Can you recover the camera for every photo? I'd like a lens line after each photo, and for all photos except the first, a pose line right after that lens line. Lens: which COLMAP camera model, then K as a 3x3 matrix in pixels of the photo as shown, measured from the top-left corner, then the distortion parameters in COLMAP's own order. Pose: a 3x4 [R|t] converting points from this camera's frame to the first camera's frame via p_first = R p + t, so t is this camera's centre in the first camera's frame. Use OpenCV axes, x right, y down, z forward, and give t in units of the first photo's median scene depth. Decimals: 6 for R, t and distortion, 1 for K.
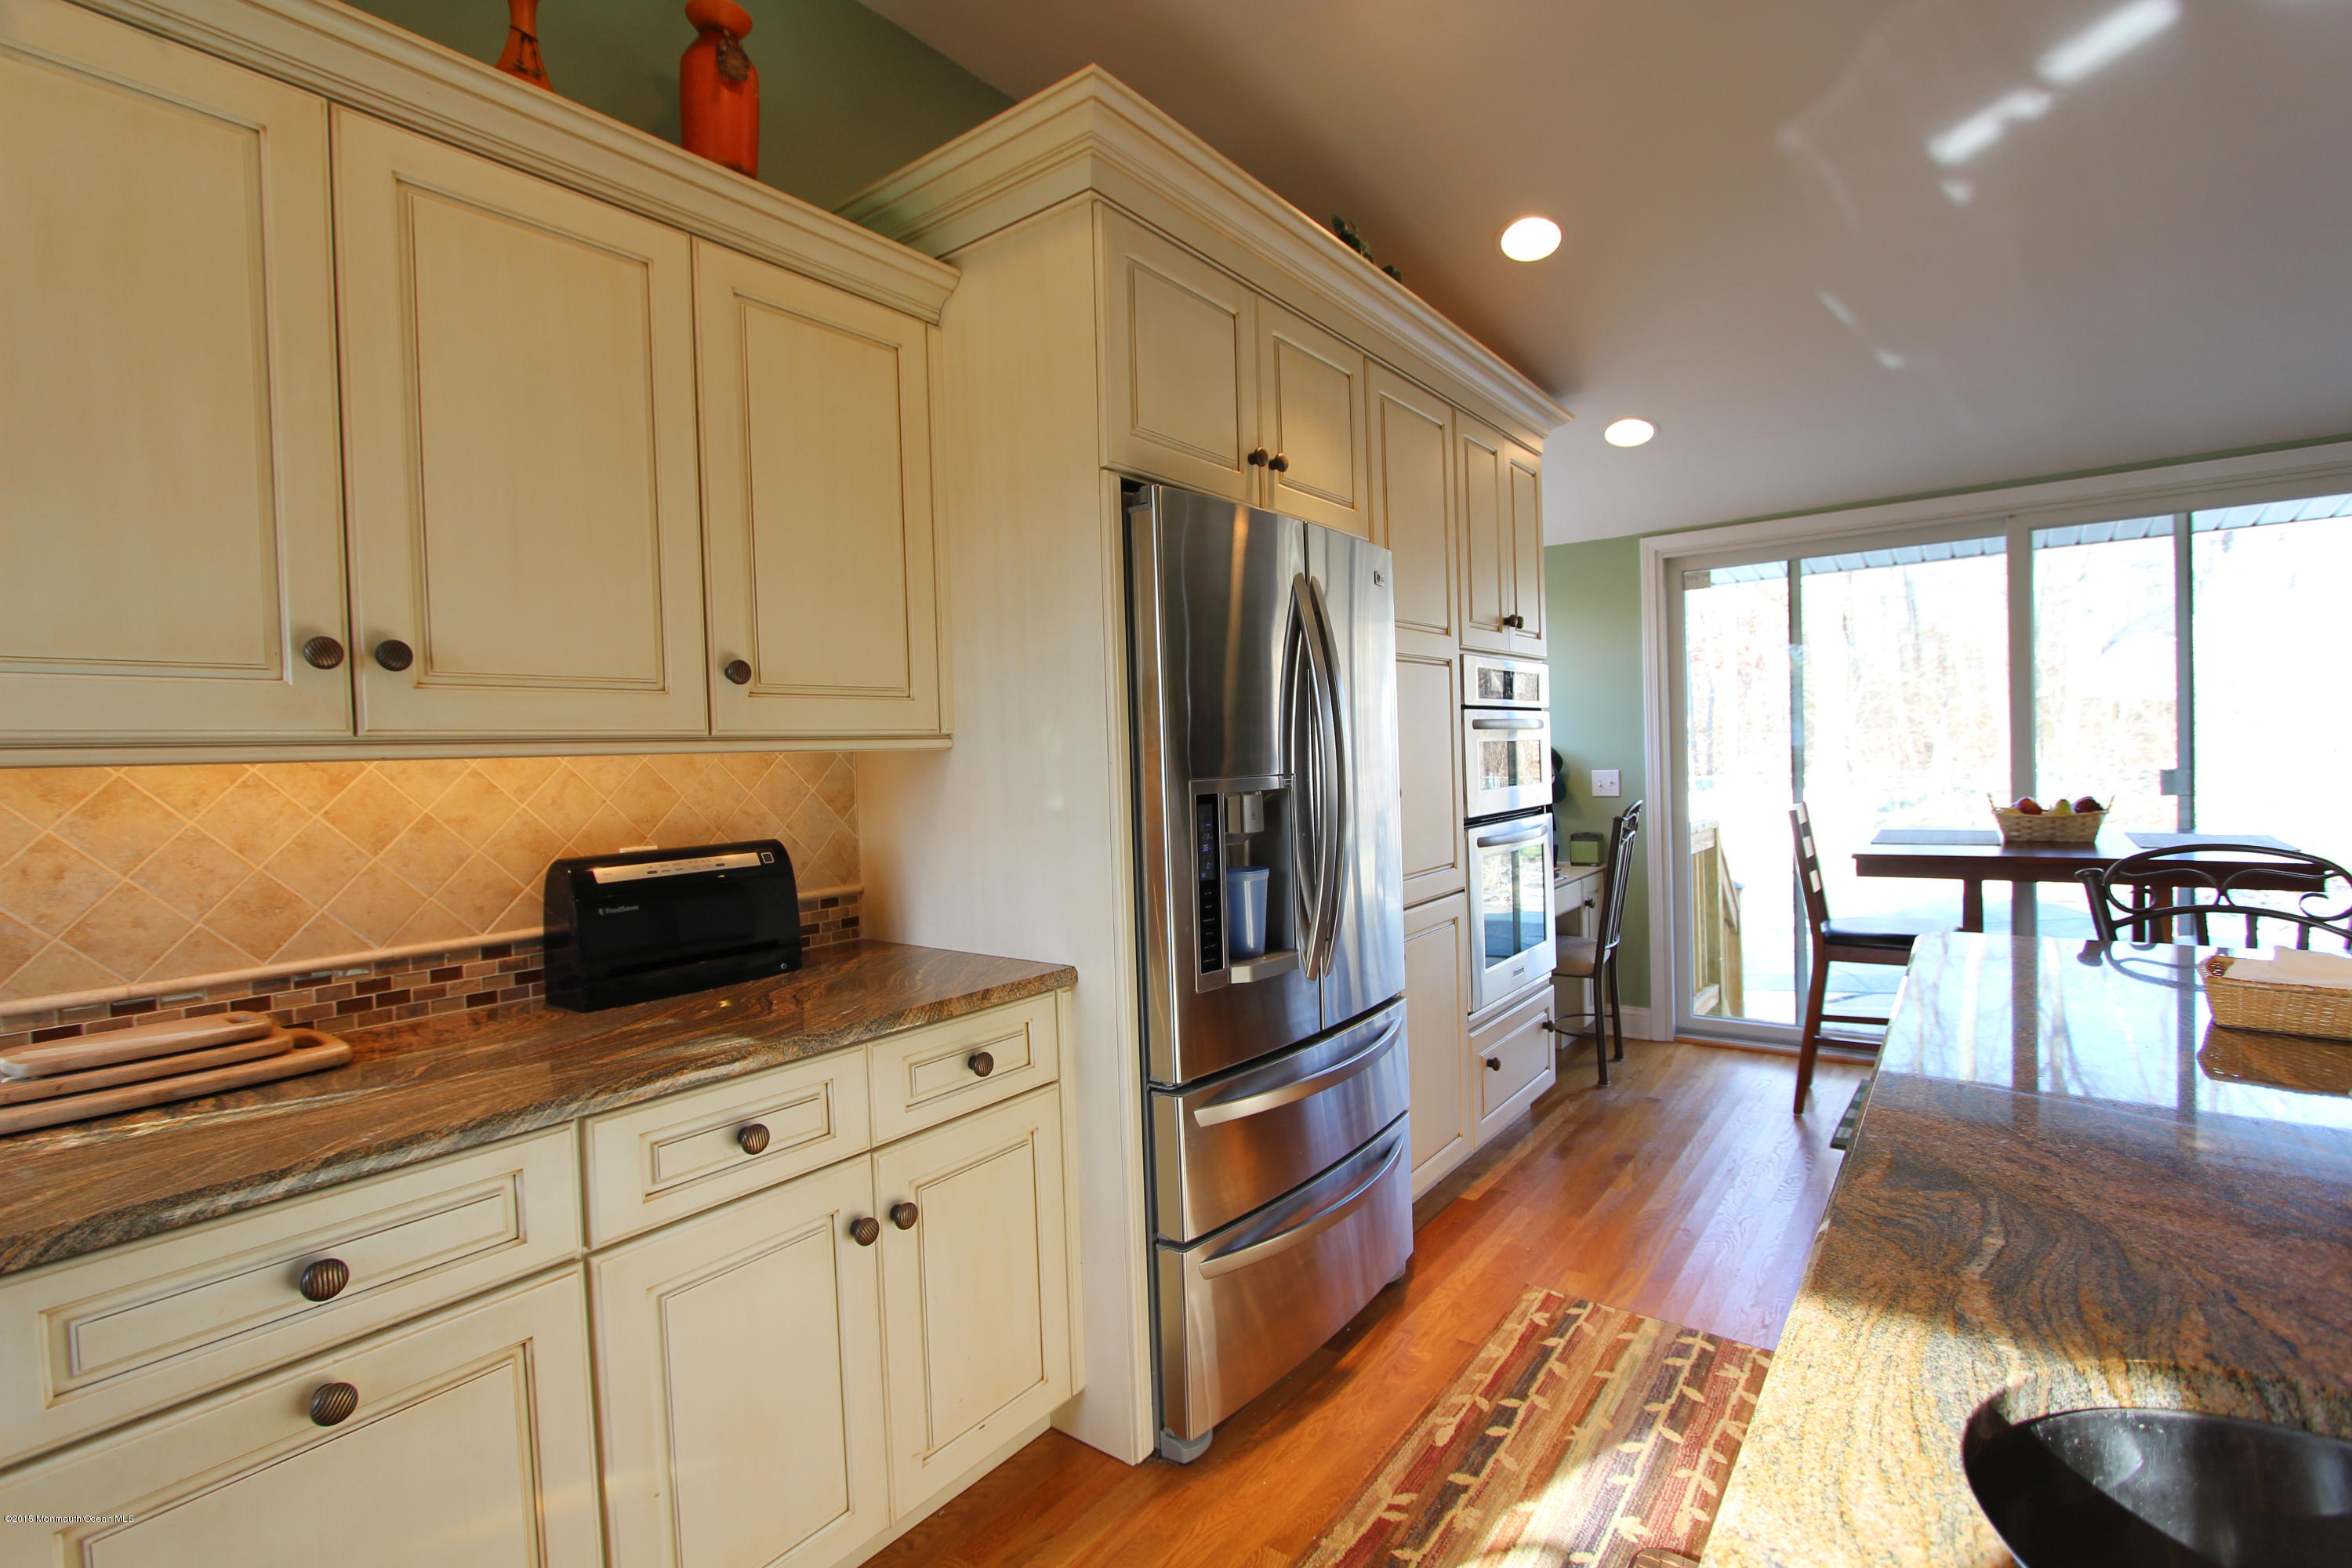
lens RADIAL K [[1082.0, 0, 1170.7], [0, 1082.0, 785.7], [0, 0, 1]] dist [-0.018199, 0.003222]
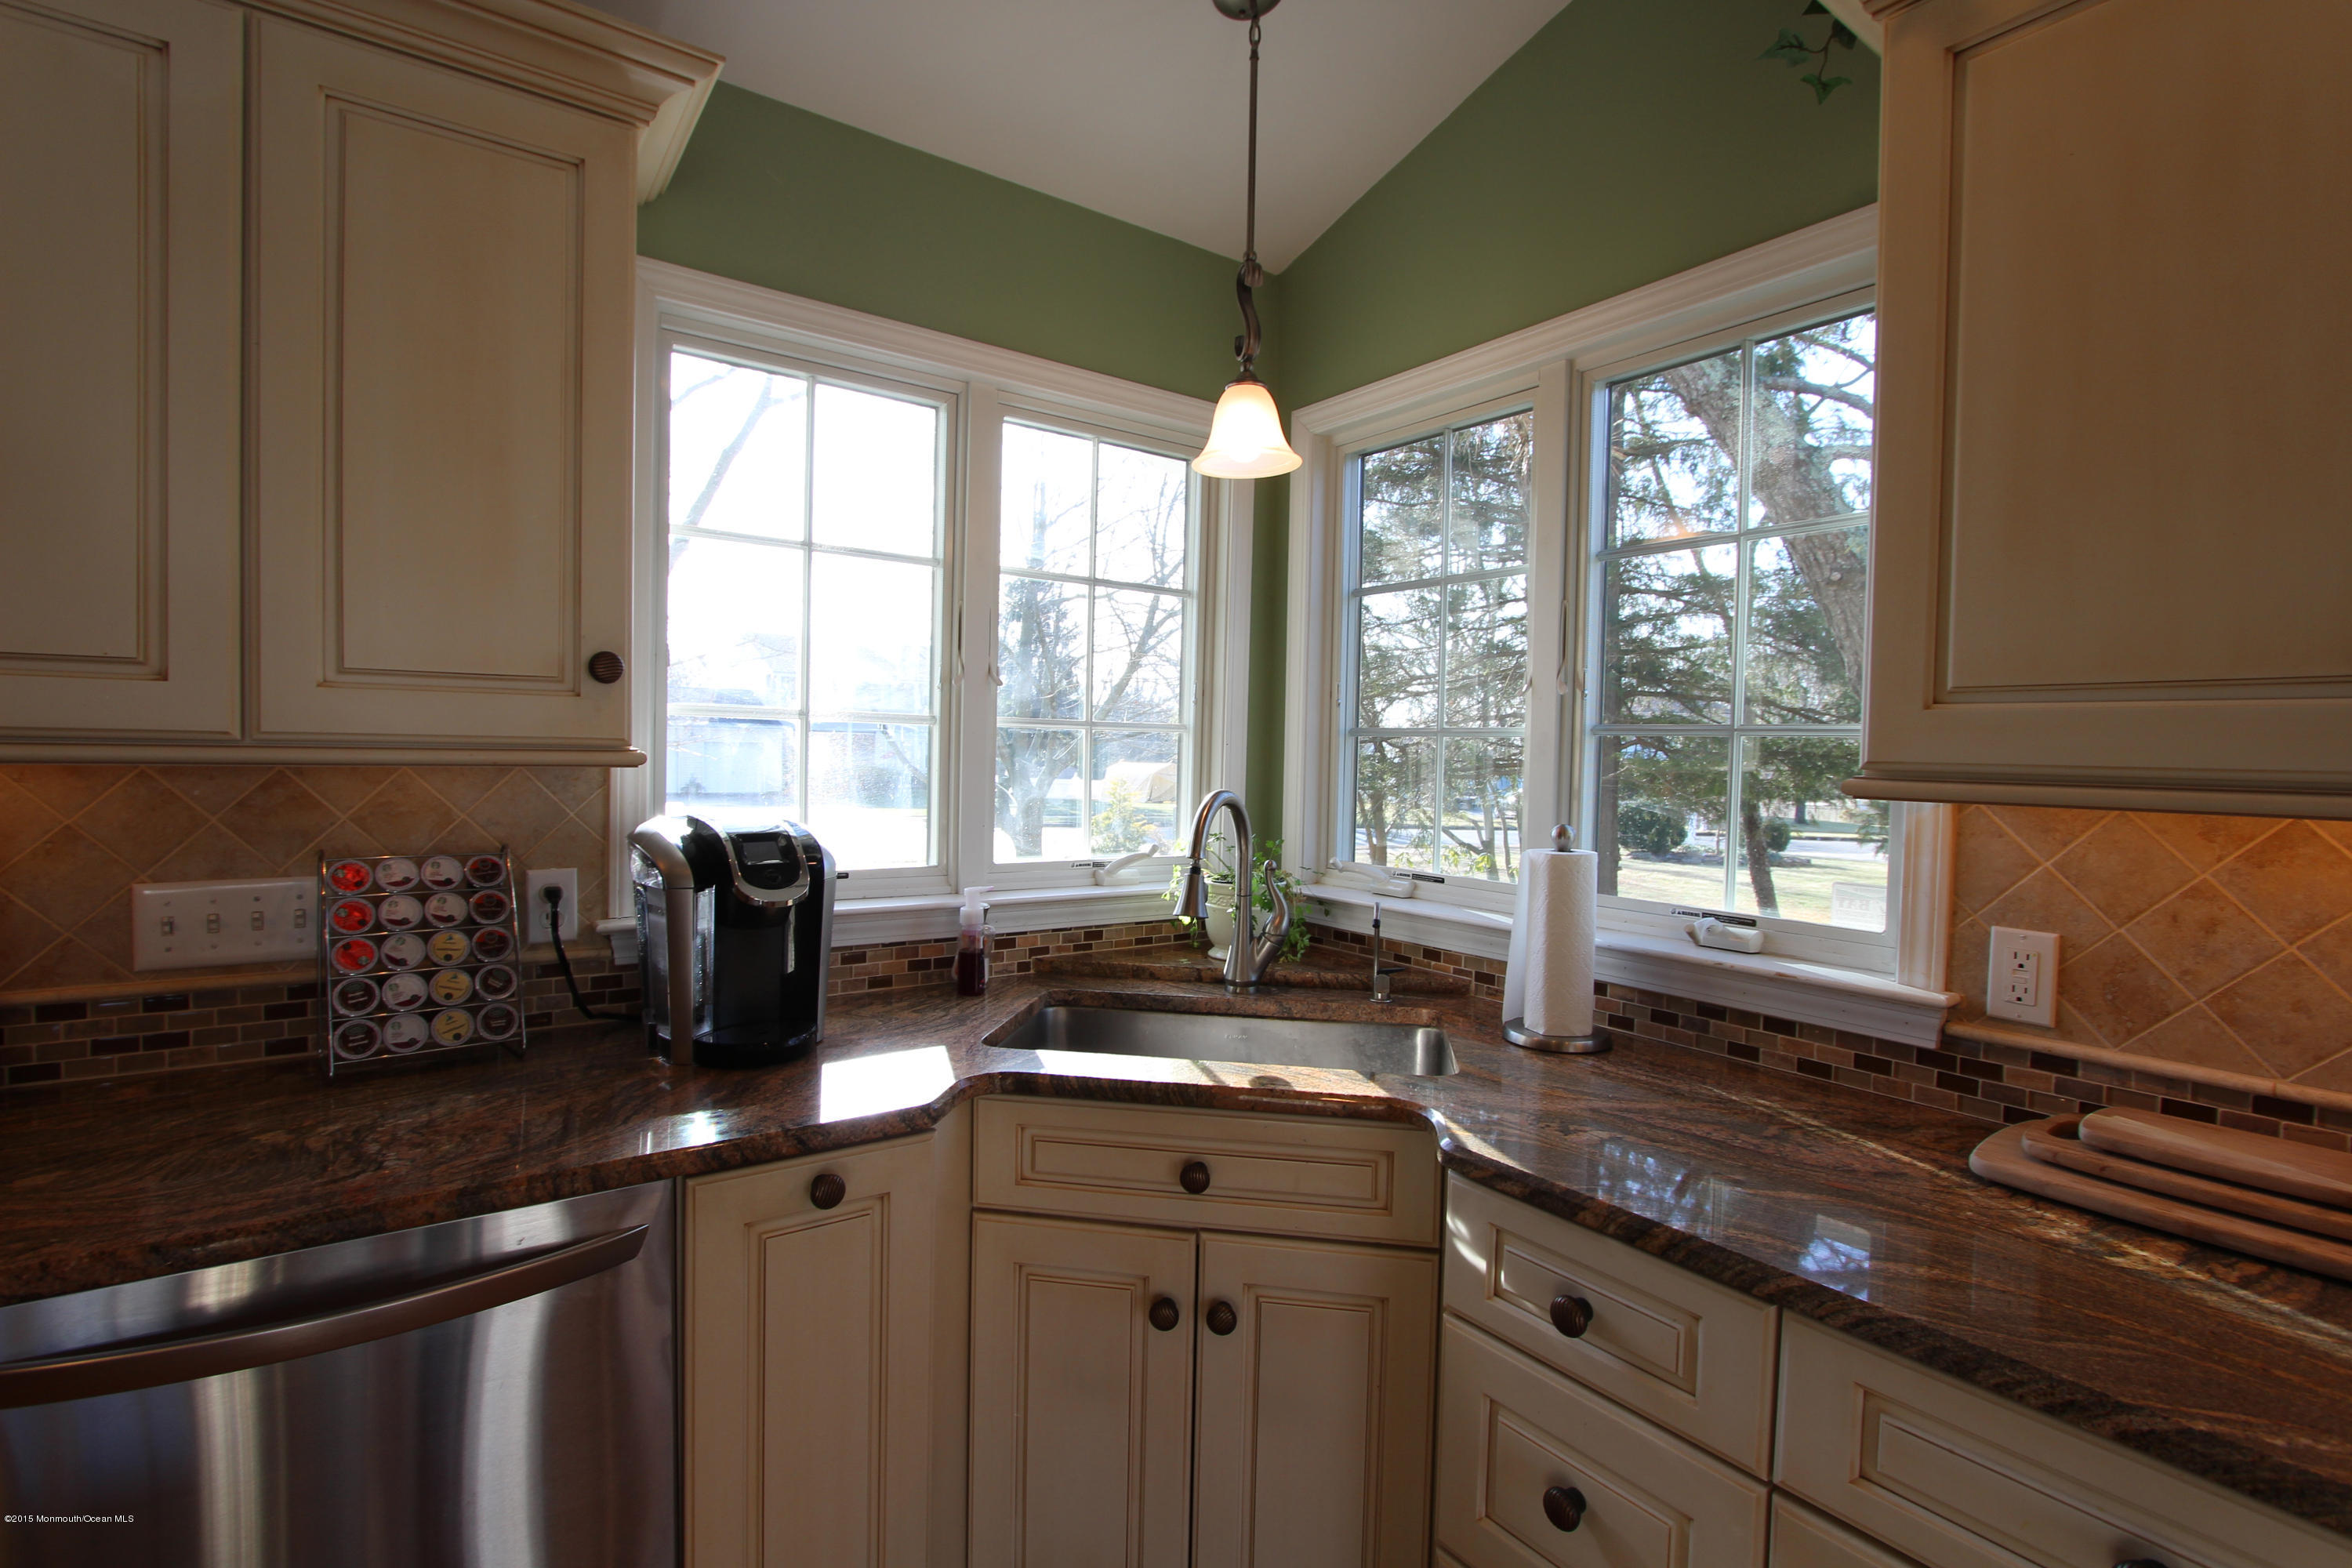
lens RADIAL K [[1082.0, 0, 1170.7], [0, 1082.0, 785.7], [0, 0, 1]] dist [-0.018199, 0.003222]
pose [[-0.290348, 0.057418, -0.955197, 0.003130], [-0.038710, 0.996676, 0.071678, -0.053919], [0.956138, 0.057787, -0.287160, 0.409231]]
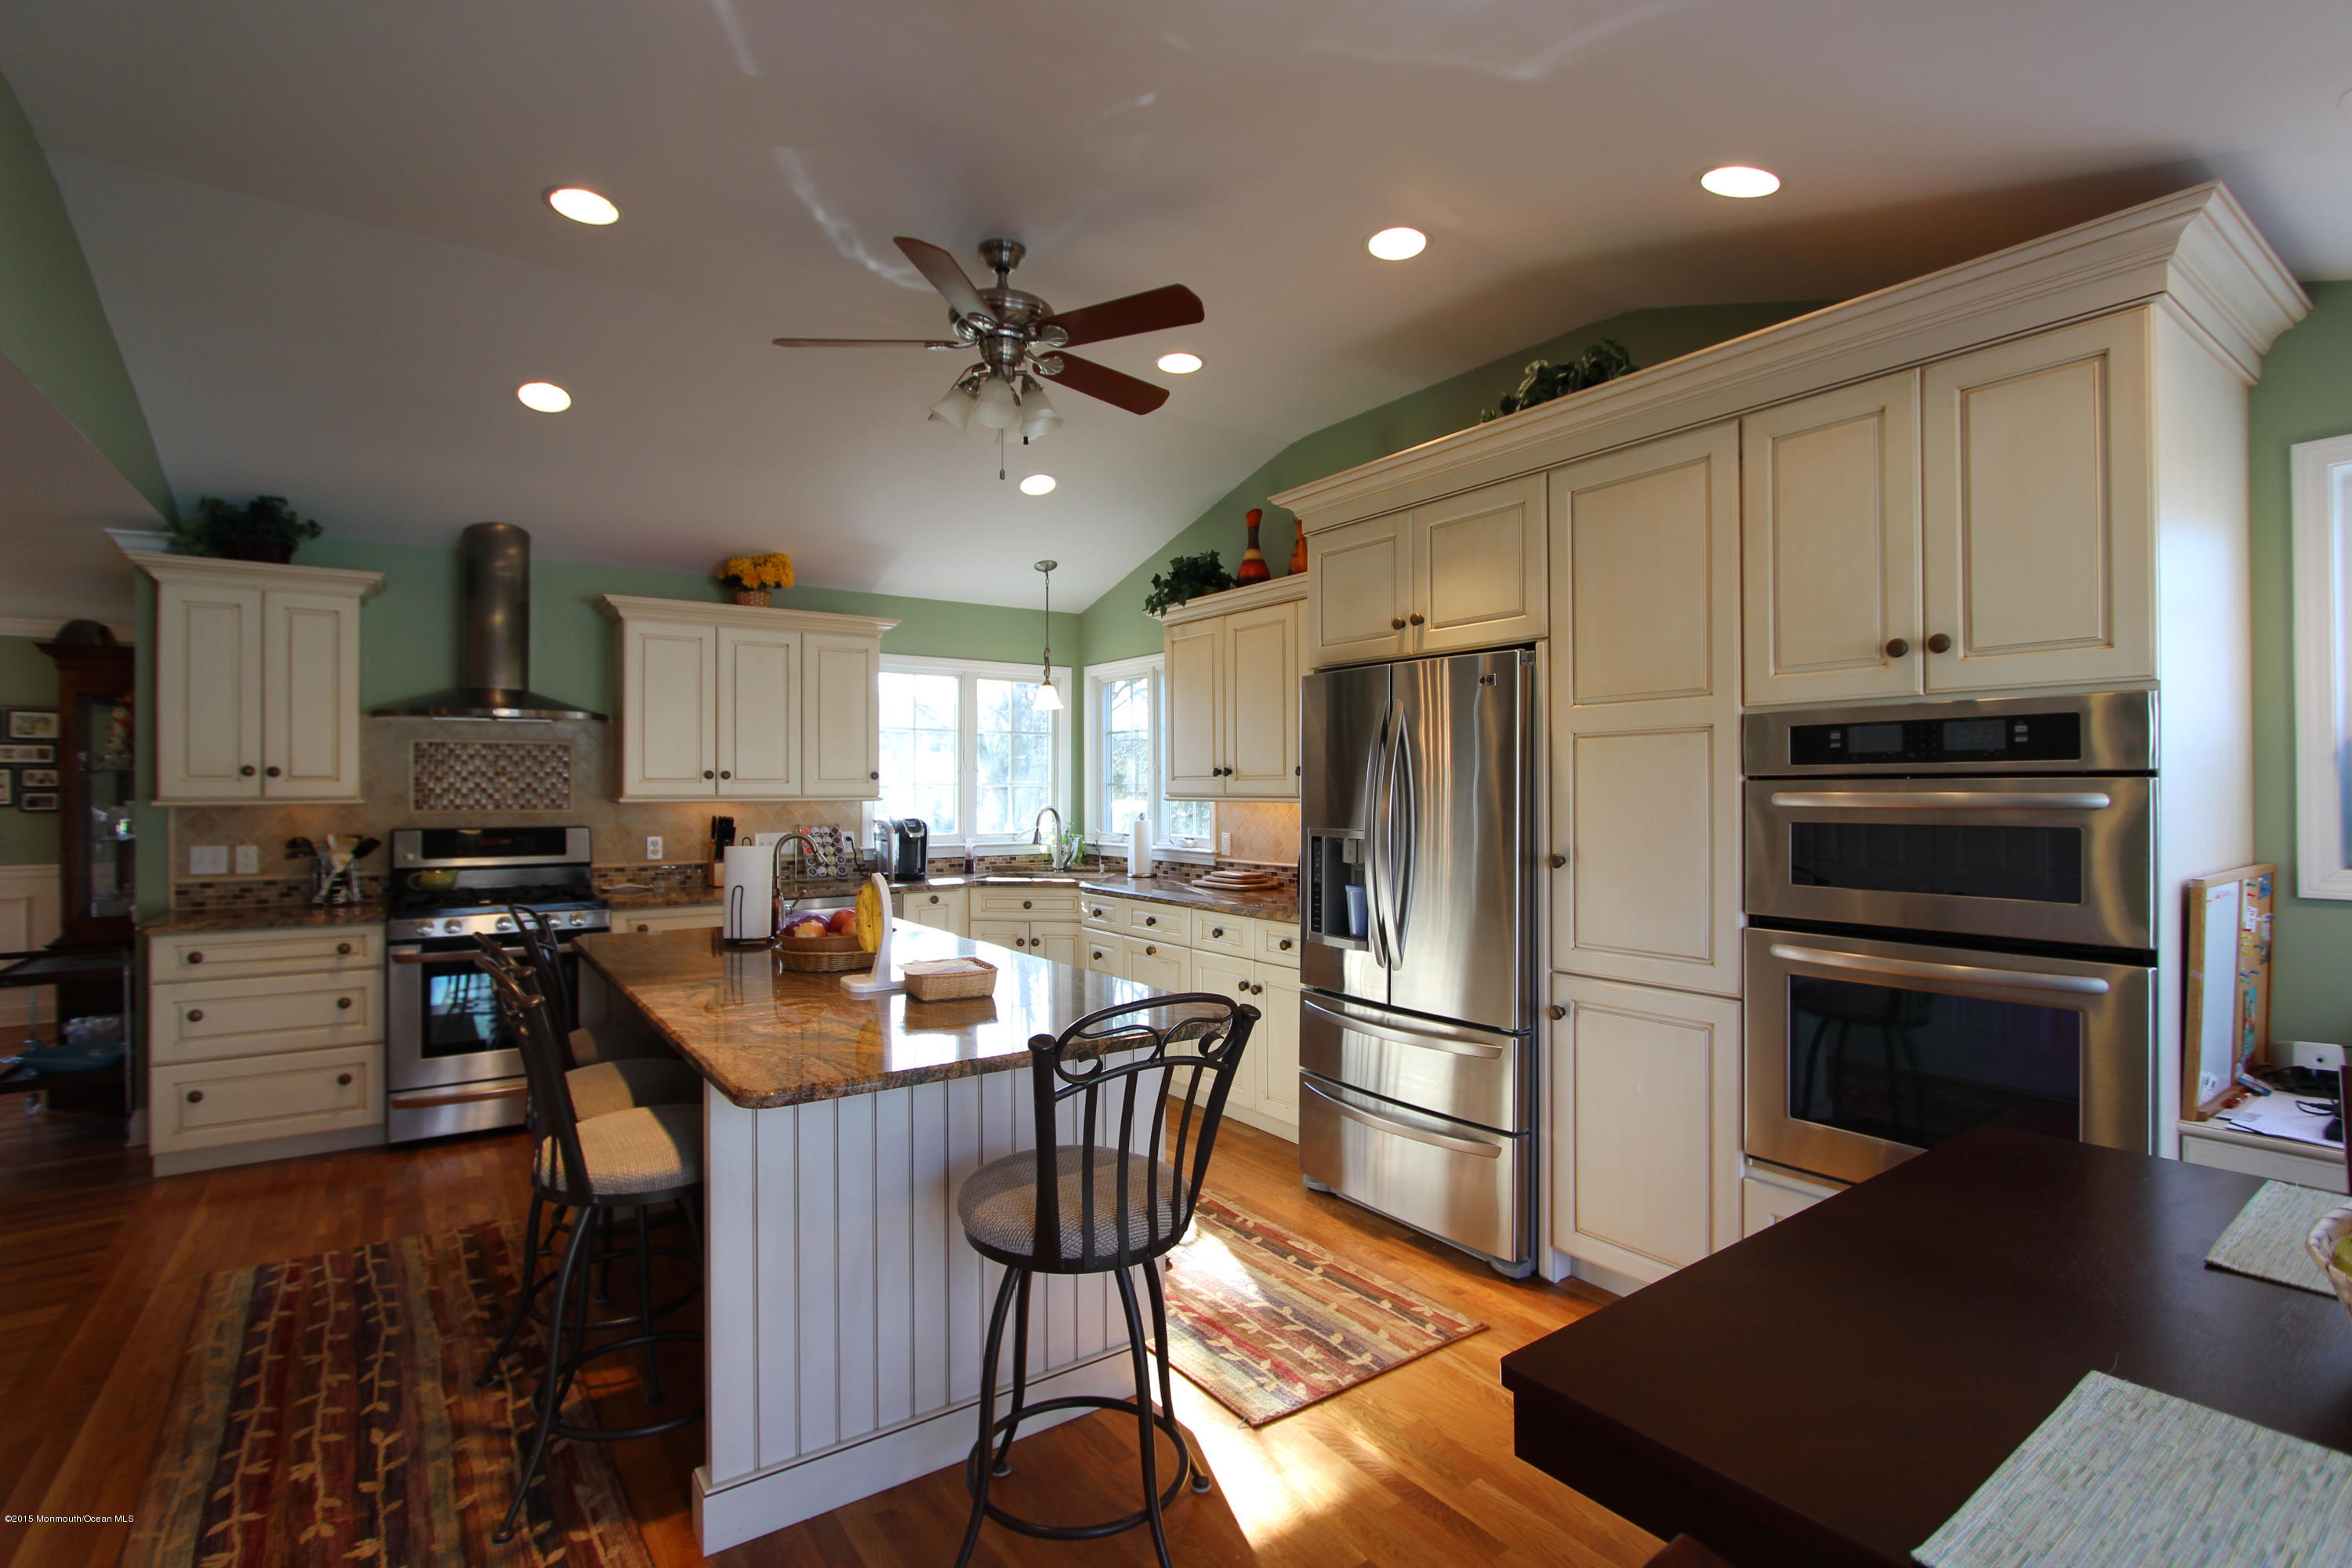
lens RADIAL K [[1087.9, 0, 1176.0], [0, 1087.9, 784.0], [0, 0, 1]] dist [-0.022477, 0.004994]
pose [[-0.293346, 0.030042, -0.955534, 2.483787], [-0.015425, 0.999227, 0.036151, -0.191465], [0.955882, 0.025344, -0.292656, 1.734911]]
